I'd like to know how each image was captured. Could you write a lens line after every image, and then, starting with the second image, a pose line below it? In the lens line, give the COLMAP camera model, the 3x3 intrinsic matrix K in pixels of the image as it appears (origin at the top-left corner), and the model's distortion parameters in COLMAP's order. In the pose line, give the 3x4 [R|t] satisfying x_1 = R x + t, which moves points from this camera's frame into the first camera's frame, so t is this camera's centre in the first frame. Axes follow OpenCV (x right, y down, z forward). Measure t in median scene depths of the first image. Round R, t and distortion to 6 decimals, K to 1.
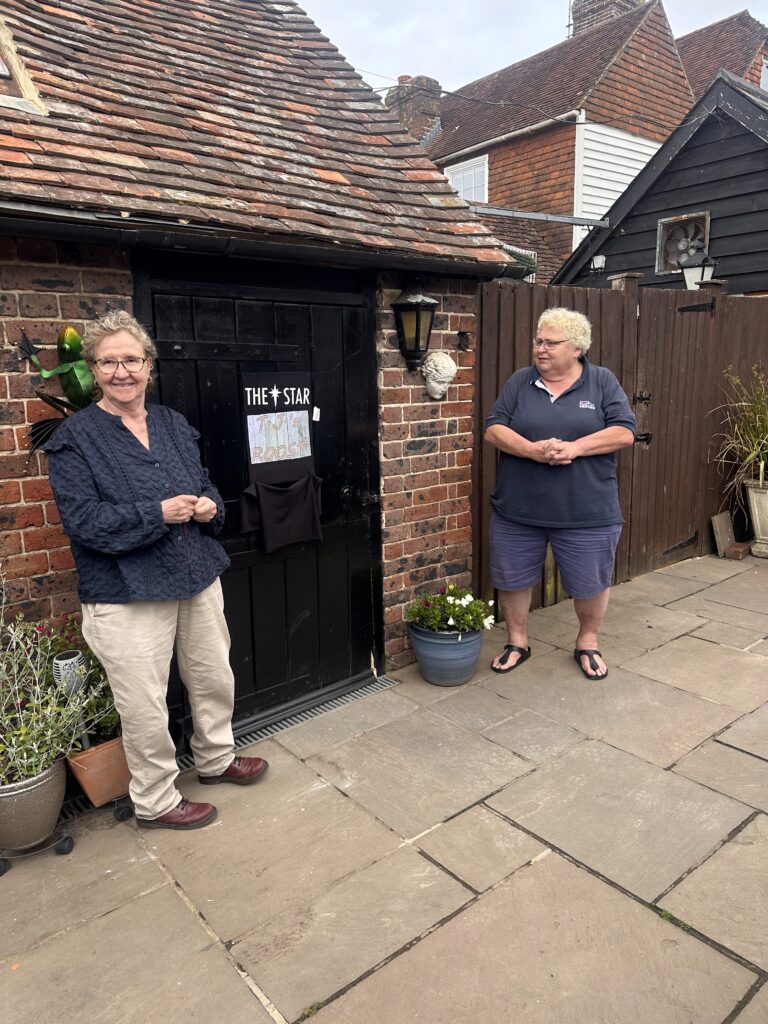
lens RADIAL K [[726.5, 0, 374.9], [0, 726.5, 516.2], [0, 0, 1]] dist [0.046623, -0.044469]
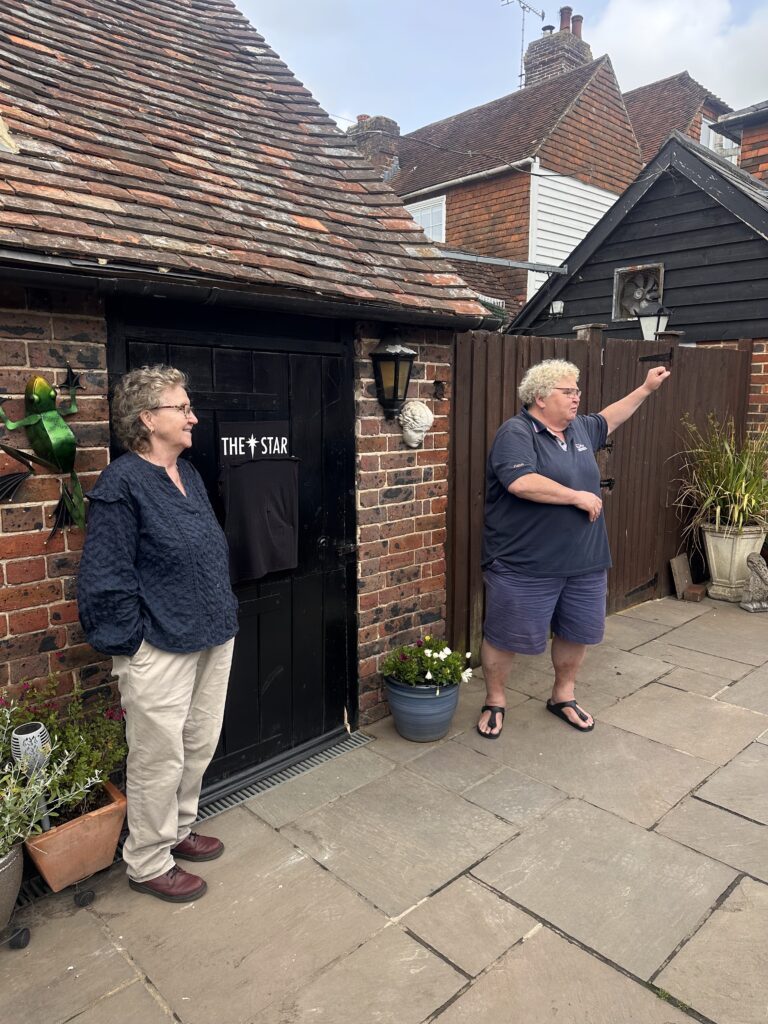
lens RADIAL K [[726.5, 0, 386.4], [0, 726.5, 513.6], [0, 0, 1]] dist [0.046623, -0.044469]
pose [[0.996311, 0.008273, 0.085415, -0.038653], [-0.005099, 0.999291, -0.037312, -0.037439], [-0.085663, 0.036739, 0.995647, 0.022872]]
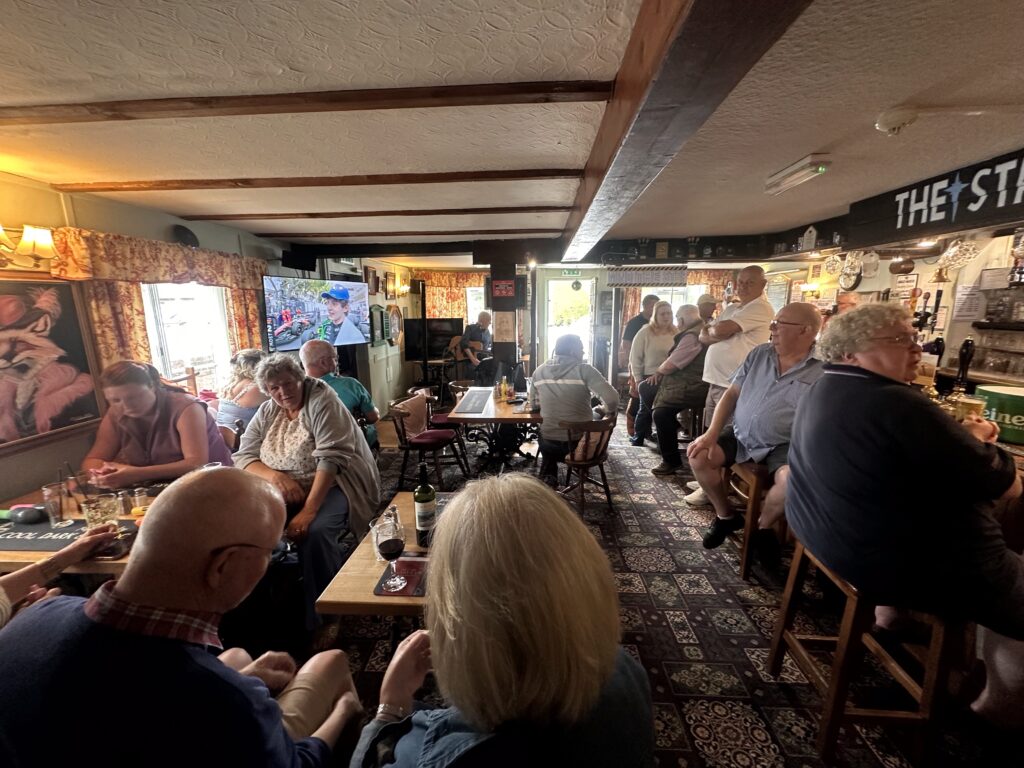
lens RADIAL K [[408.8, 0, 513.3], [0, 408.8, 387.6], [0, 0, 1]] dist [0.000753, 0.000079]
pose [[-0.672564, 0.167256, -0.720890, 0.249491], [-0.121142, 0.936102, 0.330209, -0.096588], [0.730056, 0.309417, -0.609327, 0.930691]]
